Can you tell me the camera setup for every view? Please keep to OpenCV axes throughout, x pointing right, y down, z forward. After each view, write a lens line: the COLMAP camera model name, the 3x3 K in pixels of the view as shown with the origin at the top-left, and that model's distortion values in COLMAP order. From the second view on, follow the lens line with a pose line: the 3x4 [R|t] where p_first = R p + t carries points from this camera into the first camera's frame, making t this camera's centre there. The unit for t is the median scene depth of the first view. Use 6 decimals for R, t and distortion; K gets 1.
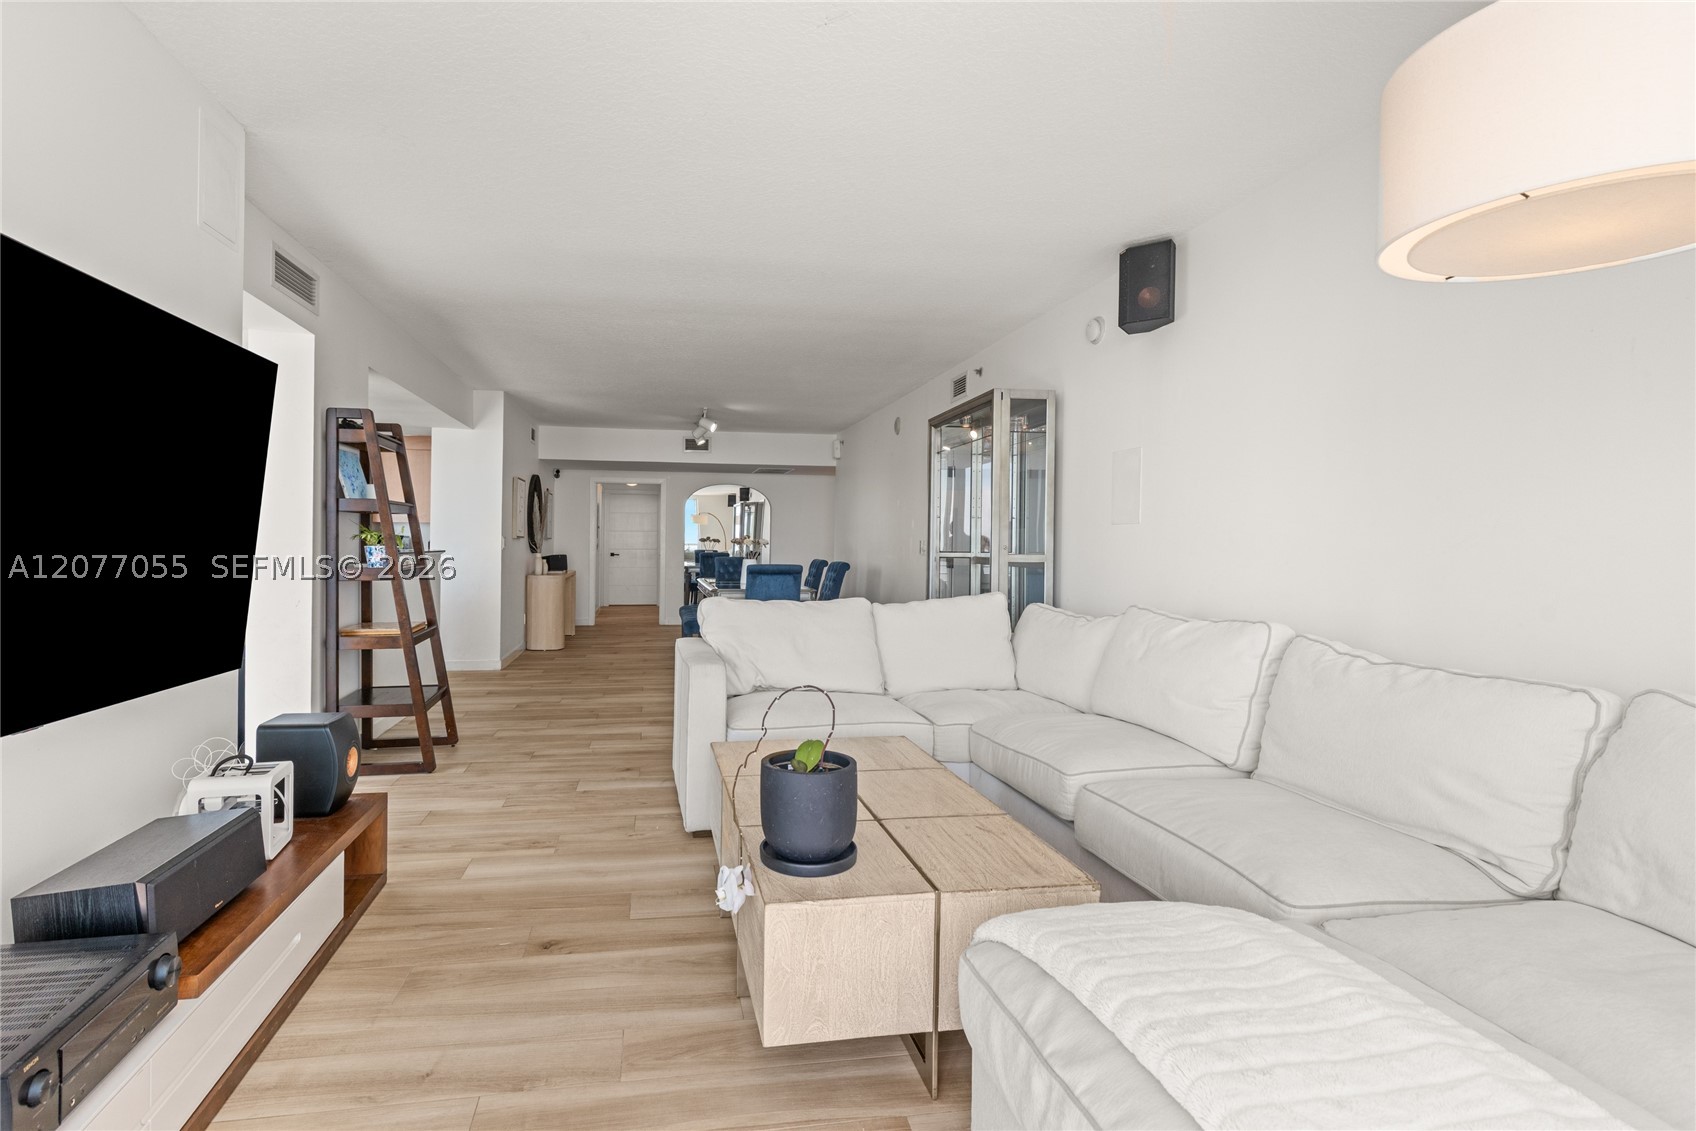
lens RADIAL K [[799.2, 0, 795.1], [0, 799.2, 527.8], [0, 0, 1]] dist [0.002634, 0.000176]
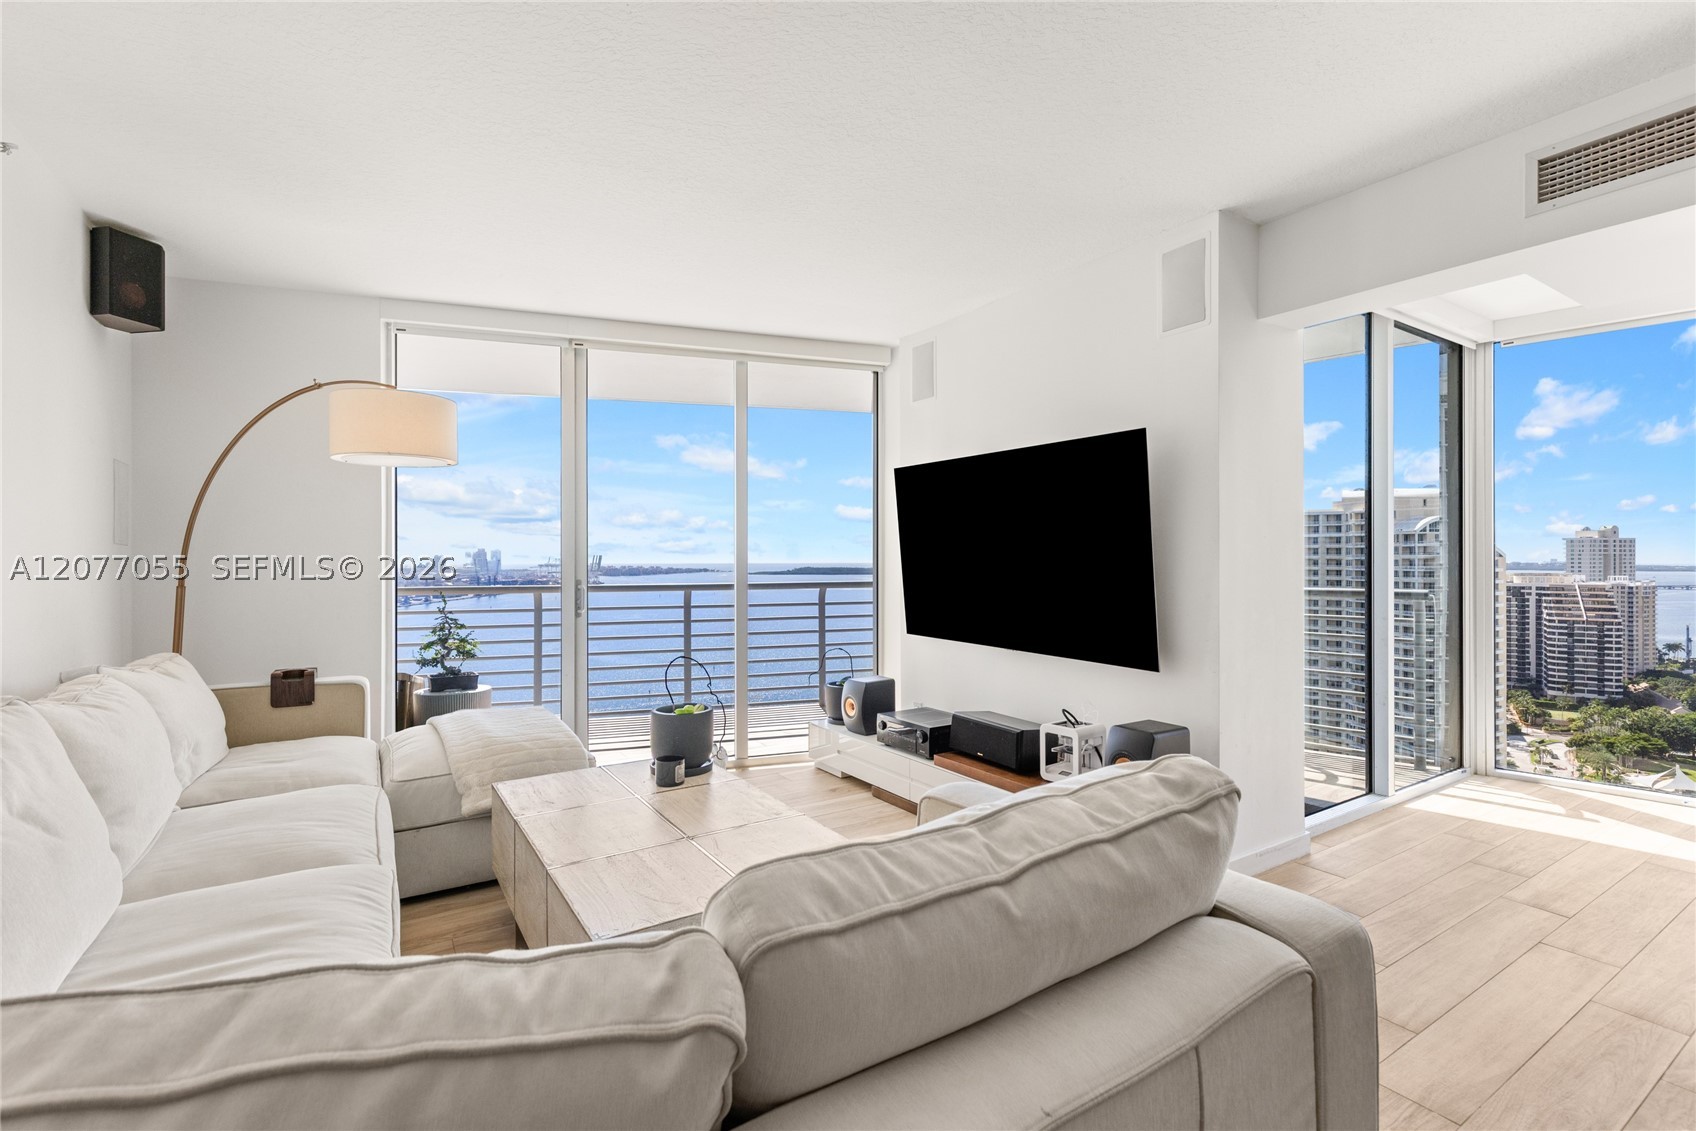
lens RADIAL K [[758.4, 0, 860.3], [0, 758.4, 558.9], [0, 0, 1]] dist [0.006007, 0.000208]
pose [[-0.920494, -0.008869, -0.390656, 0.057471], [-0.001348, 0.999808, -0.019524, 0.005262], [0.390755, -0.017445, -0.920330, 0.500329]]
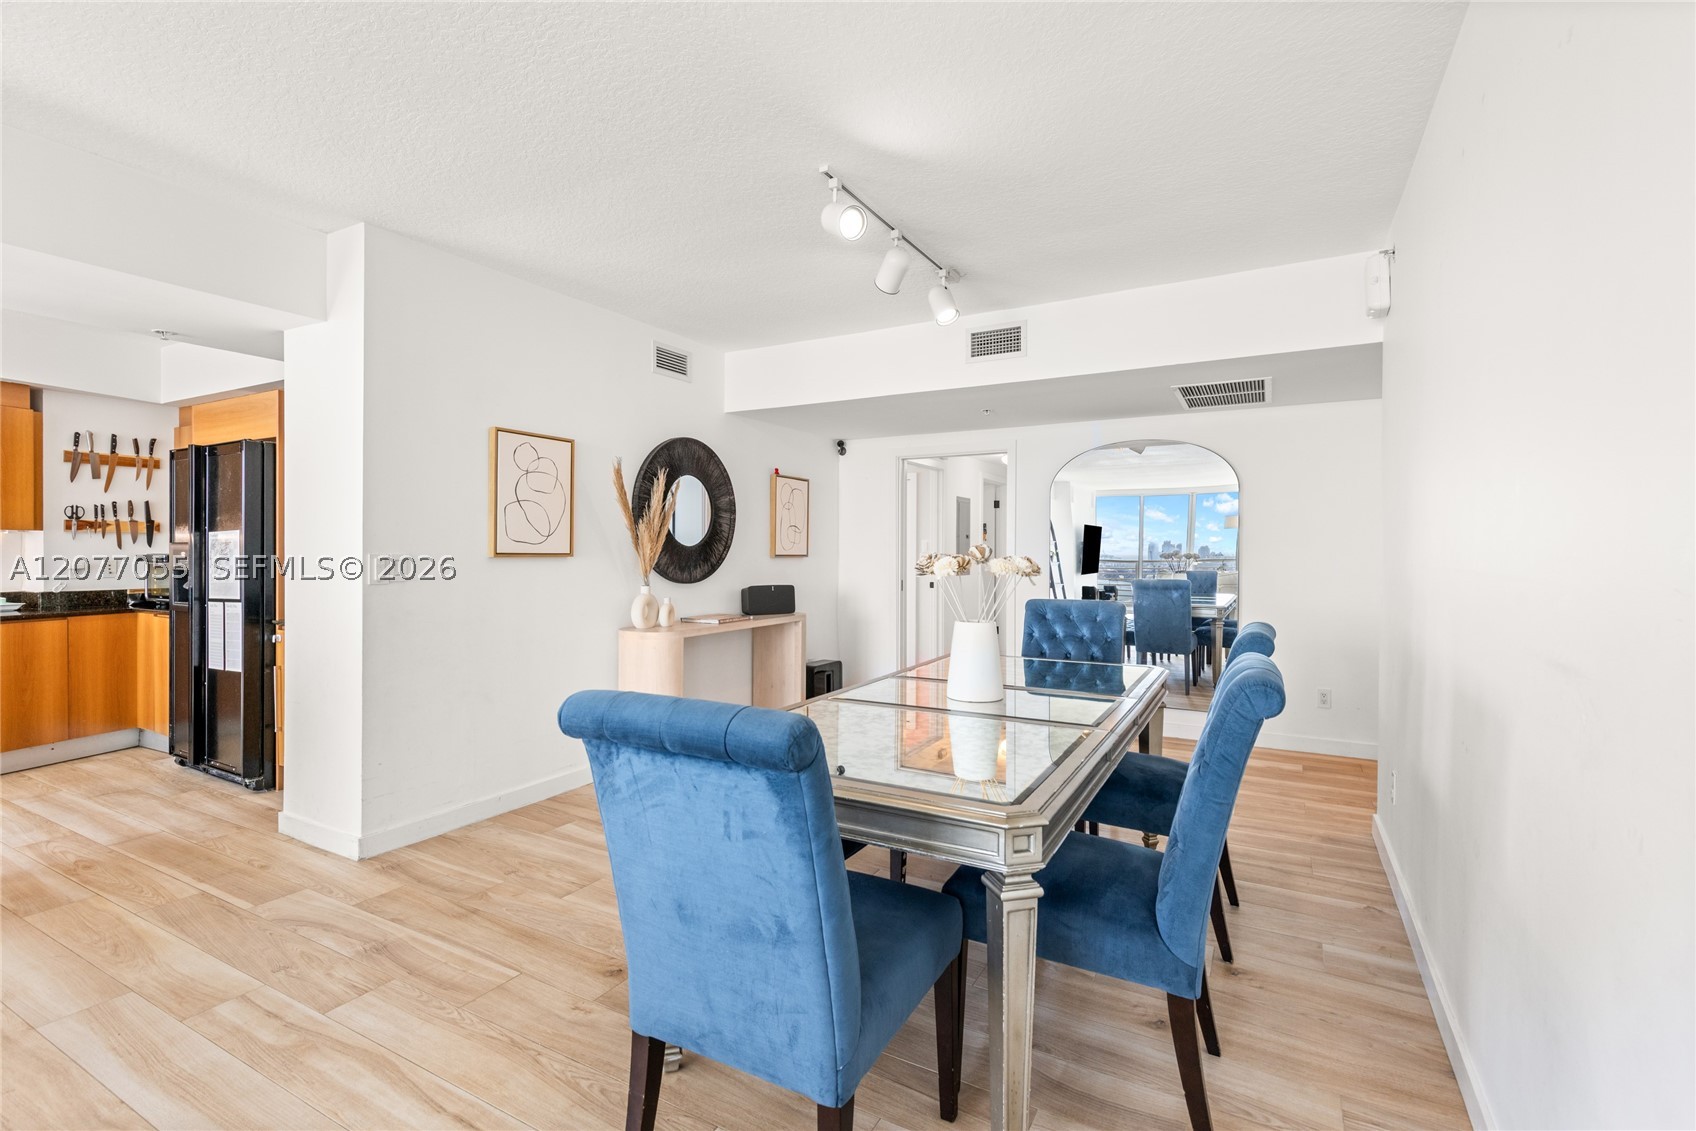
lens RADIAL K [[761.5, 0, 860.1], [0, 761.5, 553.8], [0, 0, 1]] dist [0.005853, -0.000142]
pose [[0.781140, -0.003815, -0.624344, 0.084199], [0.013952, 0.999838, 0.011347, 0.007363], [0.624200, -0.017574, 0.781067, 0.643117]]
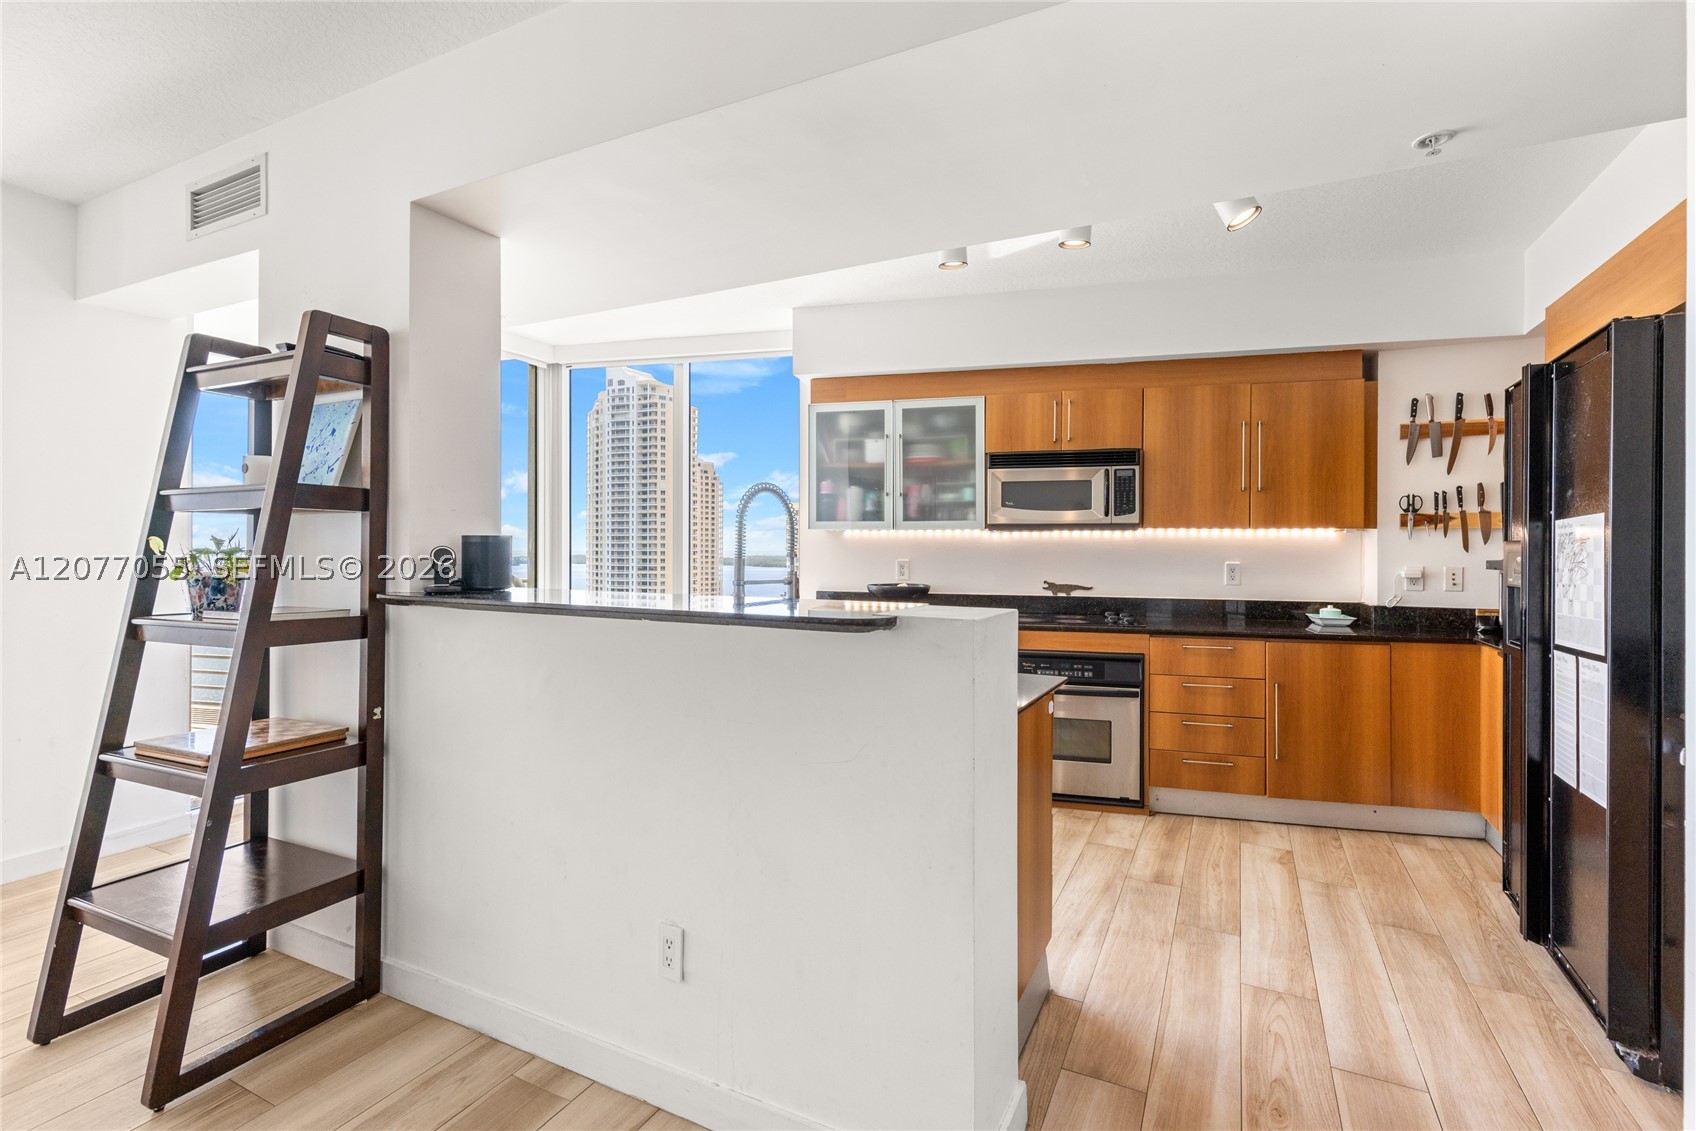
lens RADIAL K [[765.4, 0, 858.9], [0, 765.4, 547.5], [0, 0, 1]] dist [0.005872, -0.001237]
pose [[-0.590688, -0.012164, -0.806808, -0.156075], [0.003892, 0.999832, -0.017923, 0.006448], [0.806891, -0.013727, -0.590542, 0.717143]]
